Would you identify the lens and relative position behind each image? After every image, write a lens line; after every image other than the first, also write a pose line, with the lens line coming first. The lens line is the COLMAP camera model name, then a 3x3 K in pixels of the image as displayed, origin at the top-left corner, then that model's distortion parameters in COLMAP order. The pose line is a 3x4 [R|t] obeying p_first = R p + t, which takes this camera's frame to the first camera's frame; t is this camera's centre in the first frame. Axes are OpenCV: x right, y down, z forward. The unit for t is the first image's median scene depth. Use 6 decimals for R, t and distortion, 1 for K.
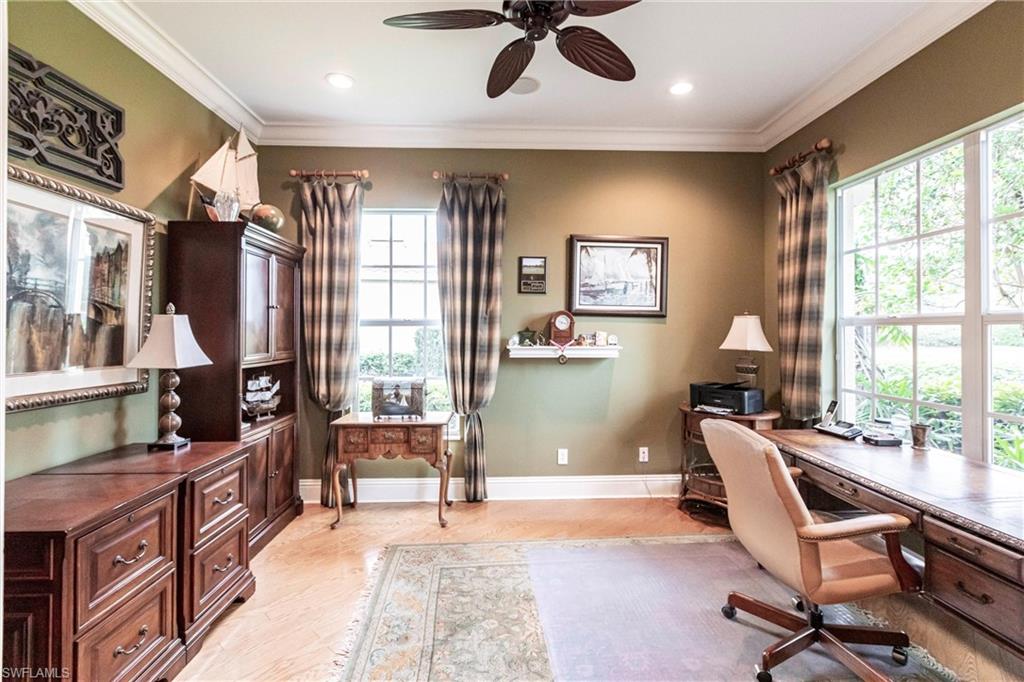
lens RADIAL K [[456.1, 0, 509.7], [0, 456.1, 327.5], [0, 0, 1]] dist [-0.001712, -0.000851]
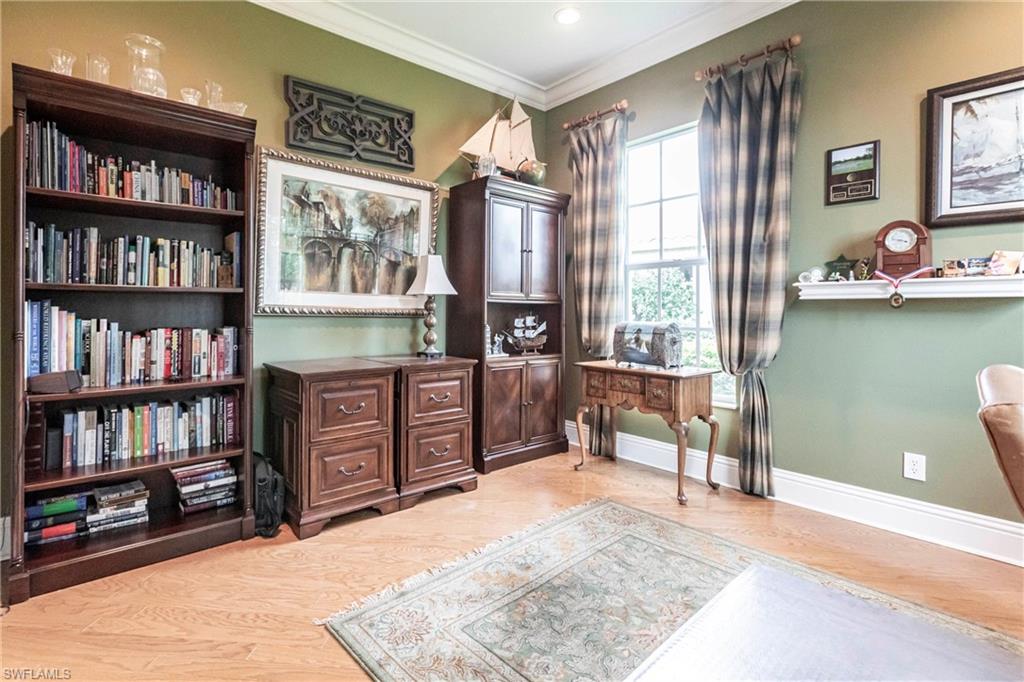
lens RADIAL K [[483.8, 0, 483.3], [0, 483.8, 307.8], [0, 0, 1]] dist [-0.001164, -0.001121]
pose [[0.606325, -0.002559, -0.795213, 0.368521], [0.000065, 0.999995, -0.003168, 0.102741], [0.795217, 0.001869, 0.606322, 0.223226]]
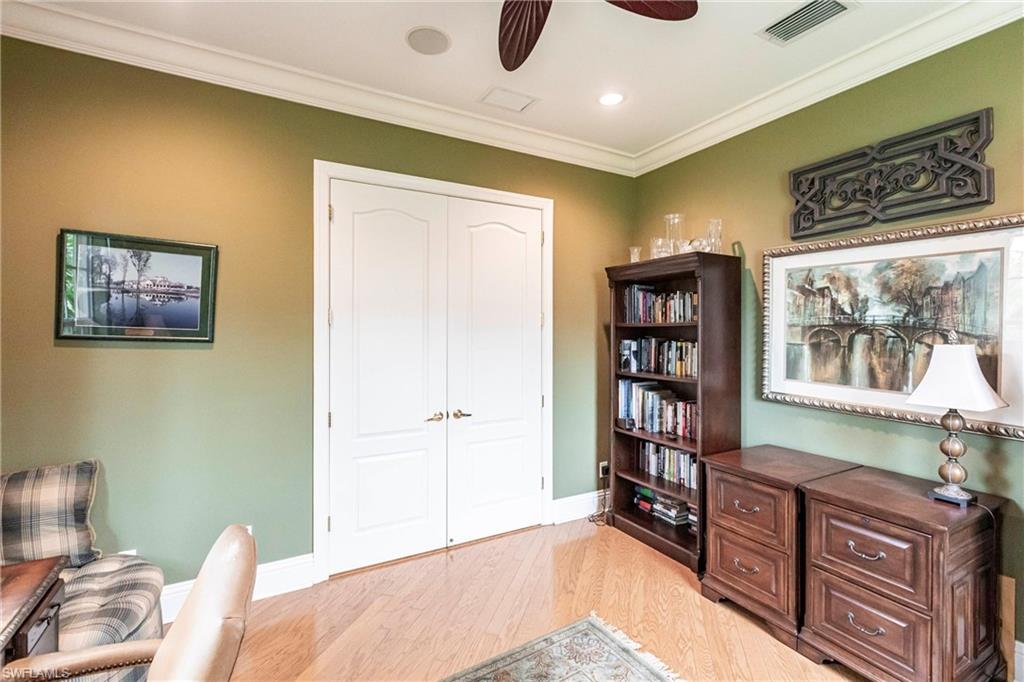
lens RADIAL K [[456.1, 0, 514.2], [0, 456.1, 333.4], [0, 0, 1]] dist [-0.001712, -0.000851]
pose [[-0.888547, 0.004678, -0.458761, 0.295466], [0.003253, 0.999987, 0.003897, -0.043927], [0.458773, 0.001970, -0.888551, 1.111794]]
